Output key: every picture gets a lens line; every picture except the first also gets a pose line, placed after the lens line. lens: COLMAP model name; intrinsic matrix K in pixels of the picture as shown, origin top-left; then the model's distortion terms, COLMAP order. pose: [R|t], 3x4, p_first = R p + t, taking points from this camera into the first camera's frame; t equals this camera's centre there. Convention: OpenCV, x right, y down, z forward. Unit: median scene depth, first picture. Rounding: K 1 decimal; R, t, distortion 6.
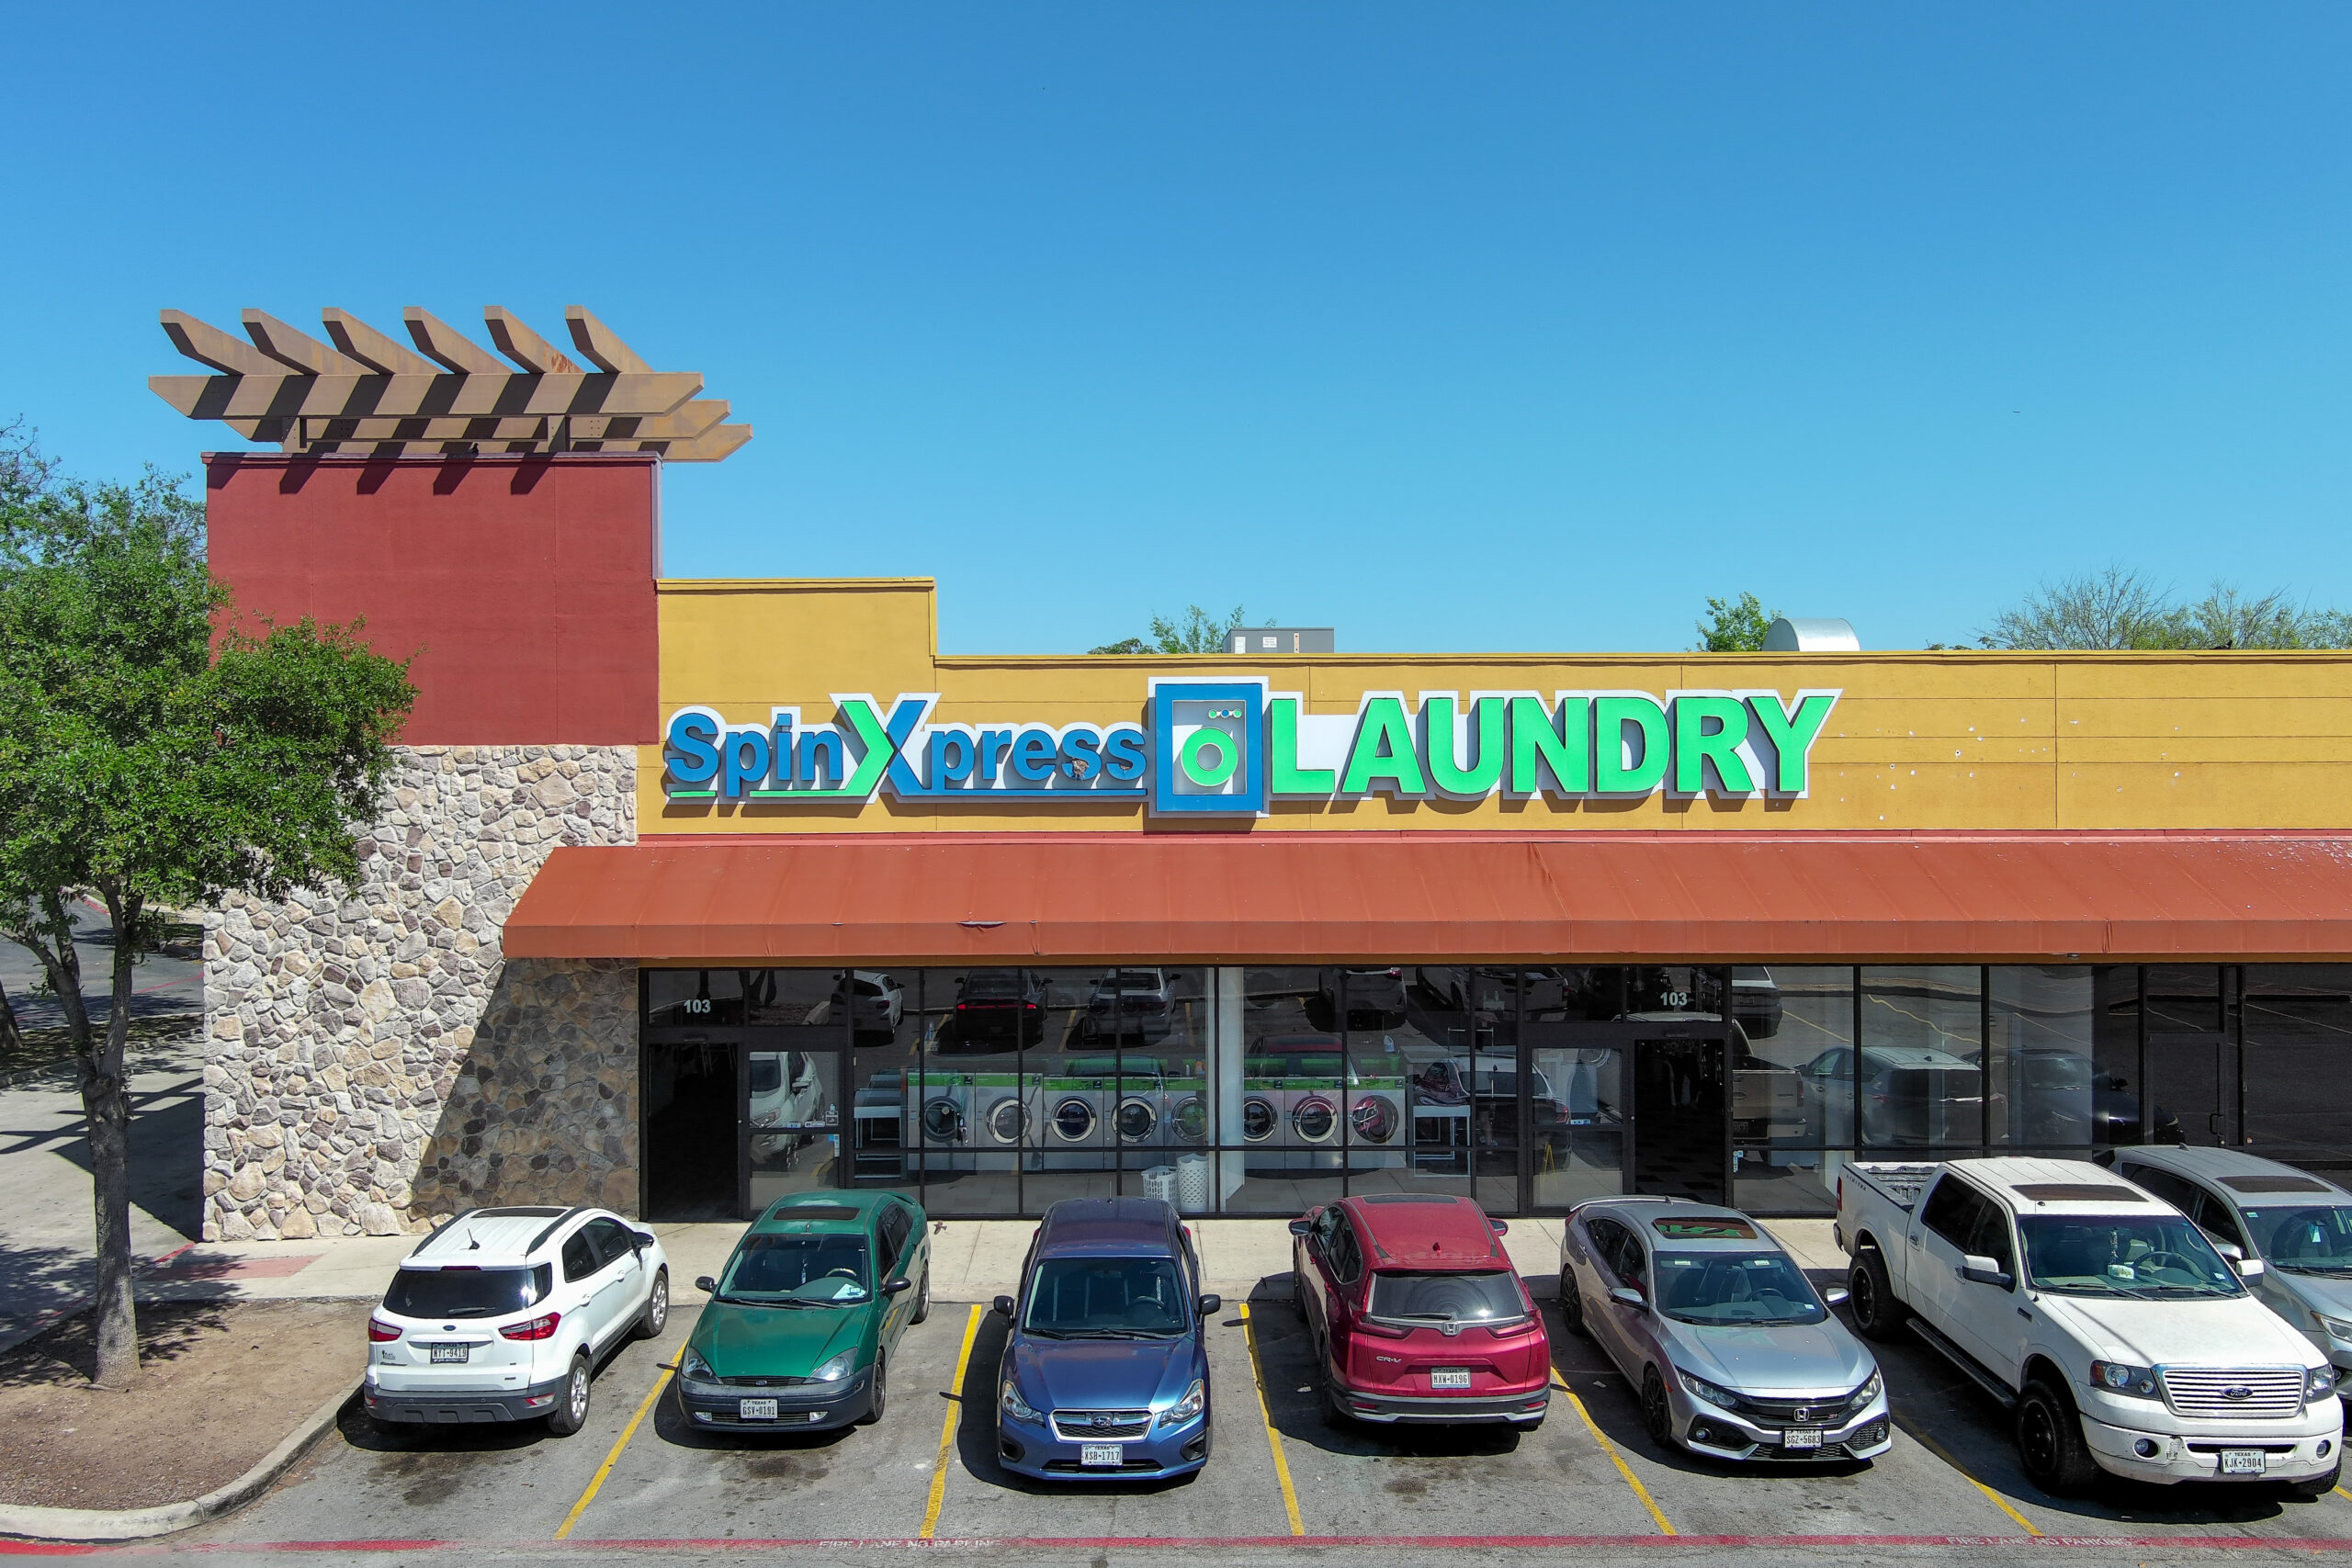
lens RADIAL K [[1815.1, 0, 1164.9], [0, 1815.1, 770.8], [0, 0, 1]] dist [0.033774, -0.059626]
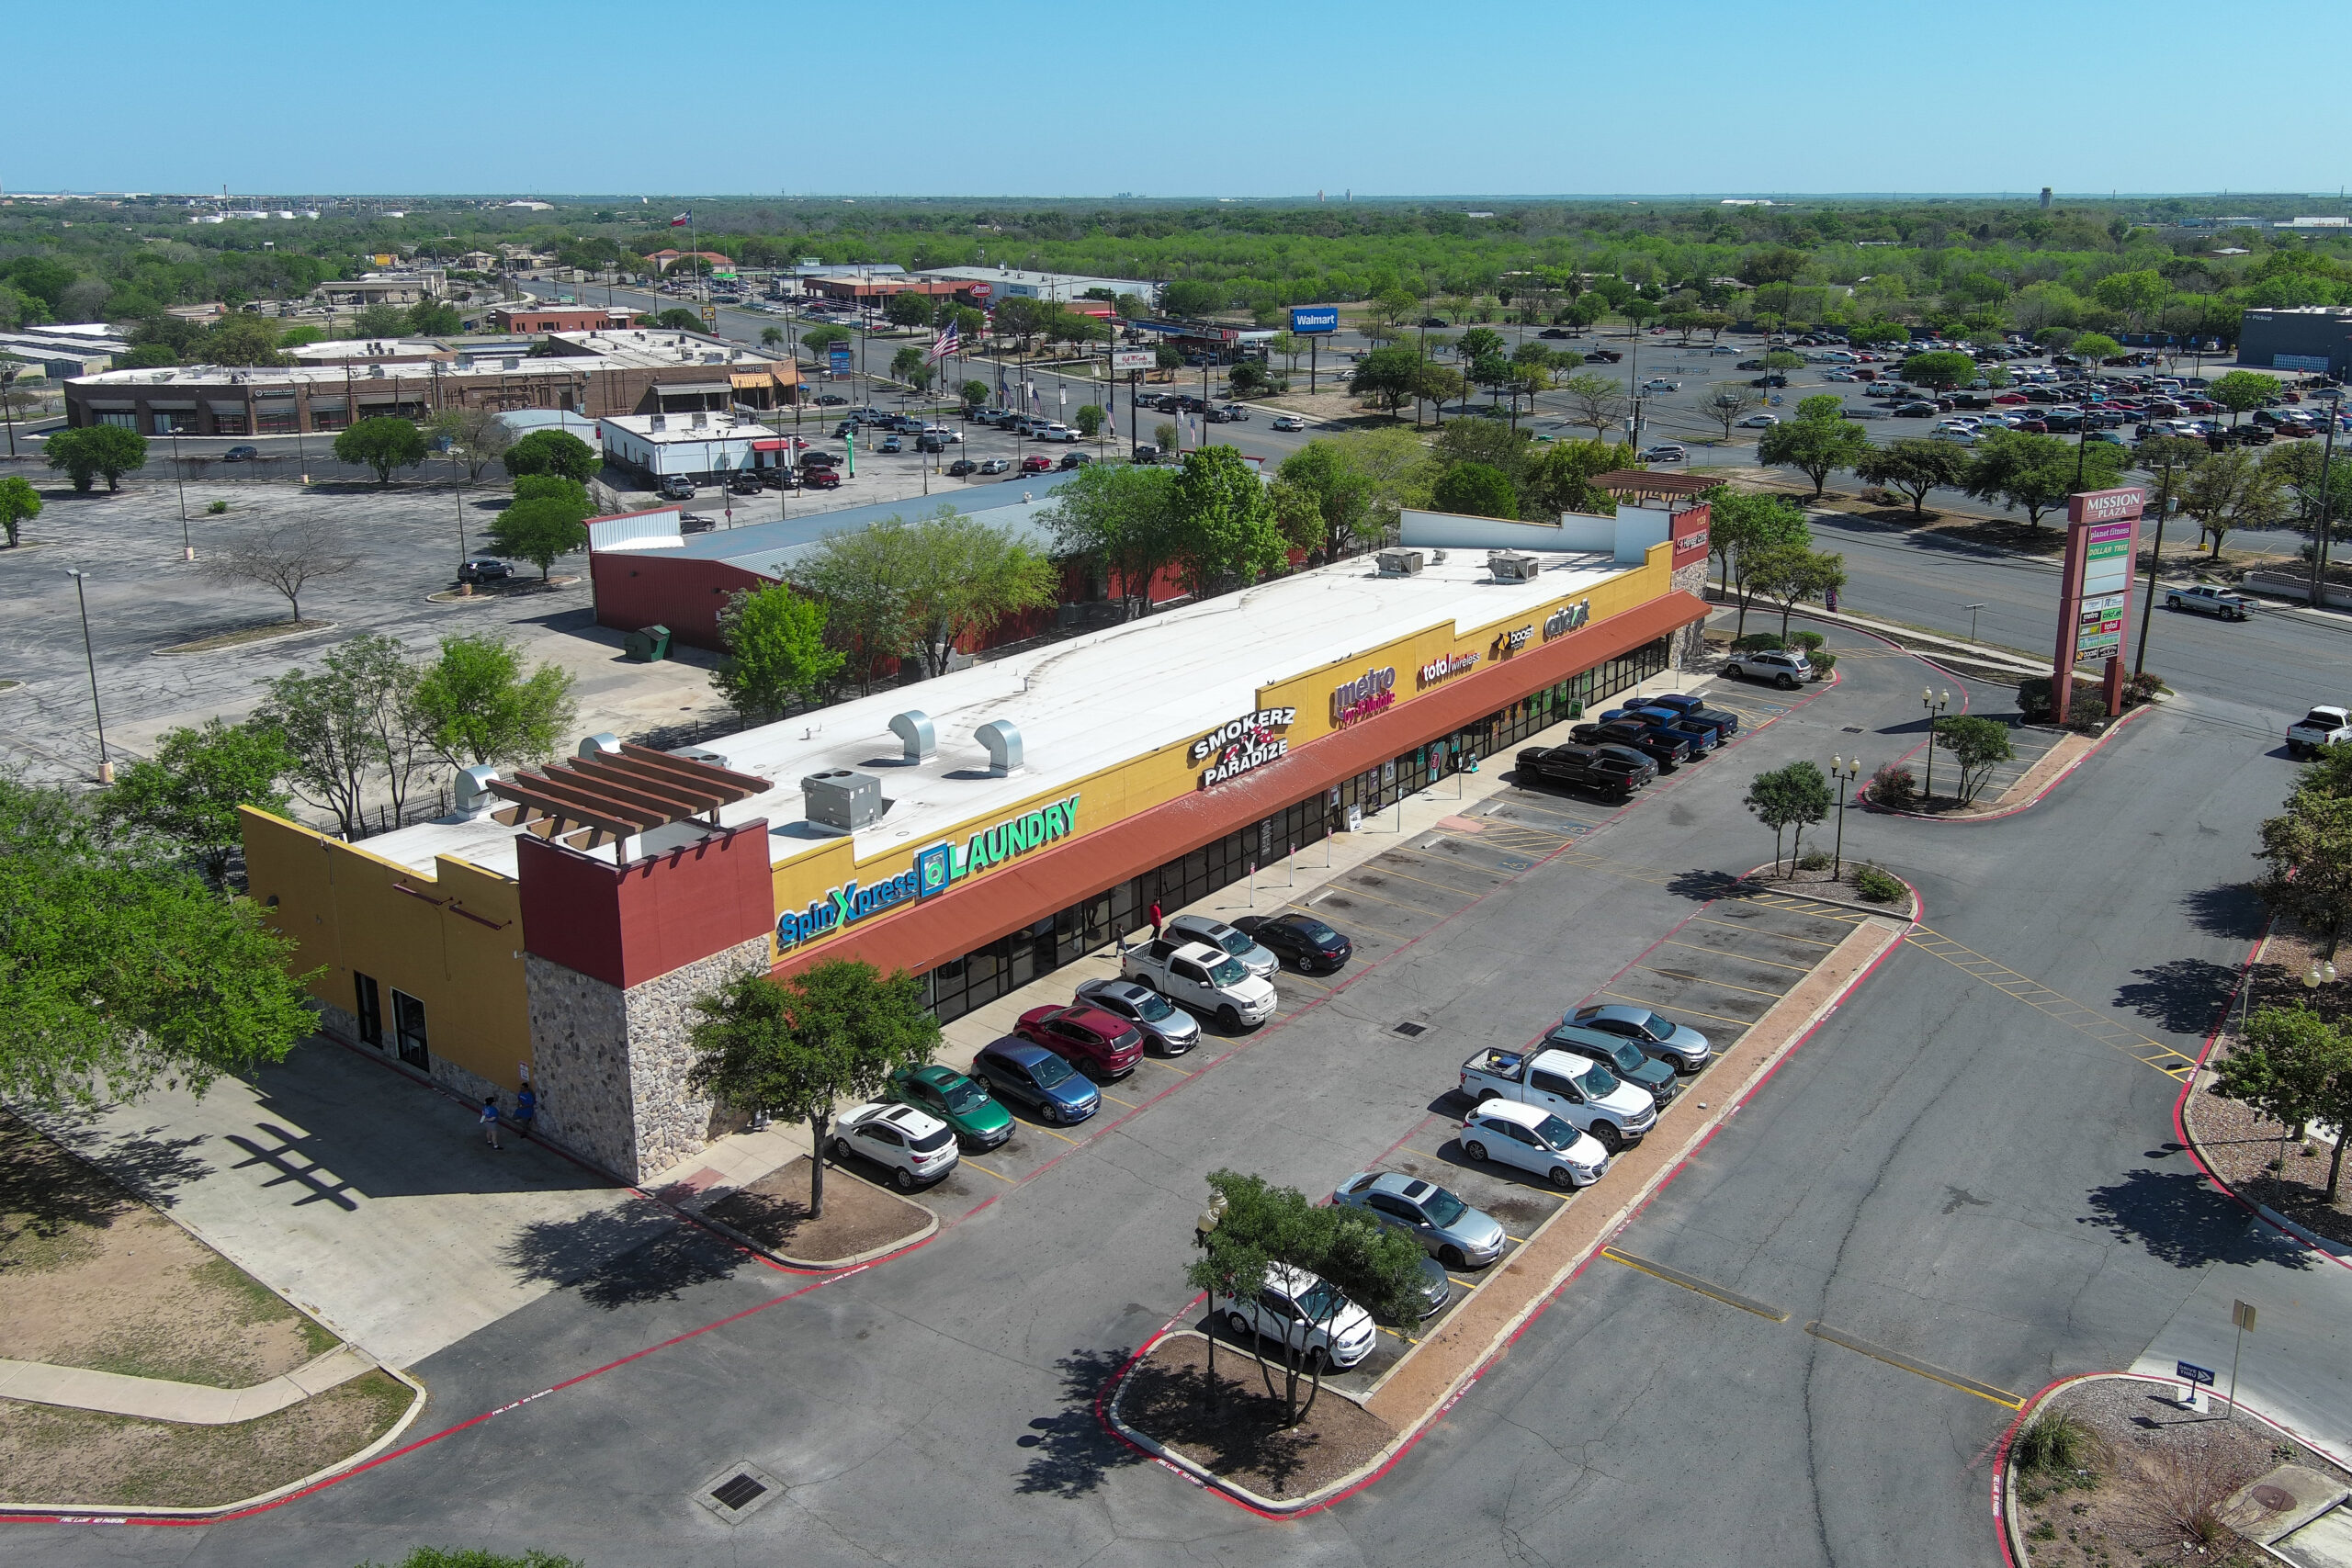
lens RADIAL K [[1815.1, 0, 1164.9], [0, 1815.1, 770.8], [0, 0, 1]] dist [0.033774, -0.059626]
pose [[0.614511, -0.220230, 0.757545, -1.754719], [-0.001679, 0.959878, 0.280414, -0.900978], [-0.788906, -0.173589, 0.589486, -0.808170]]
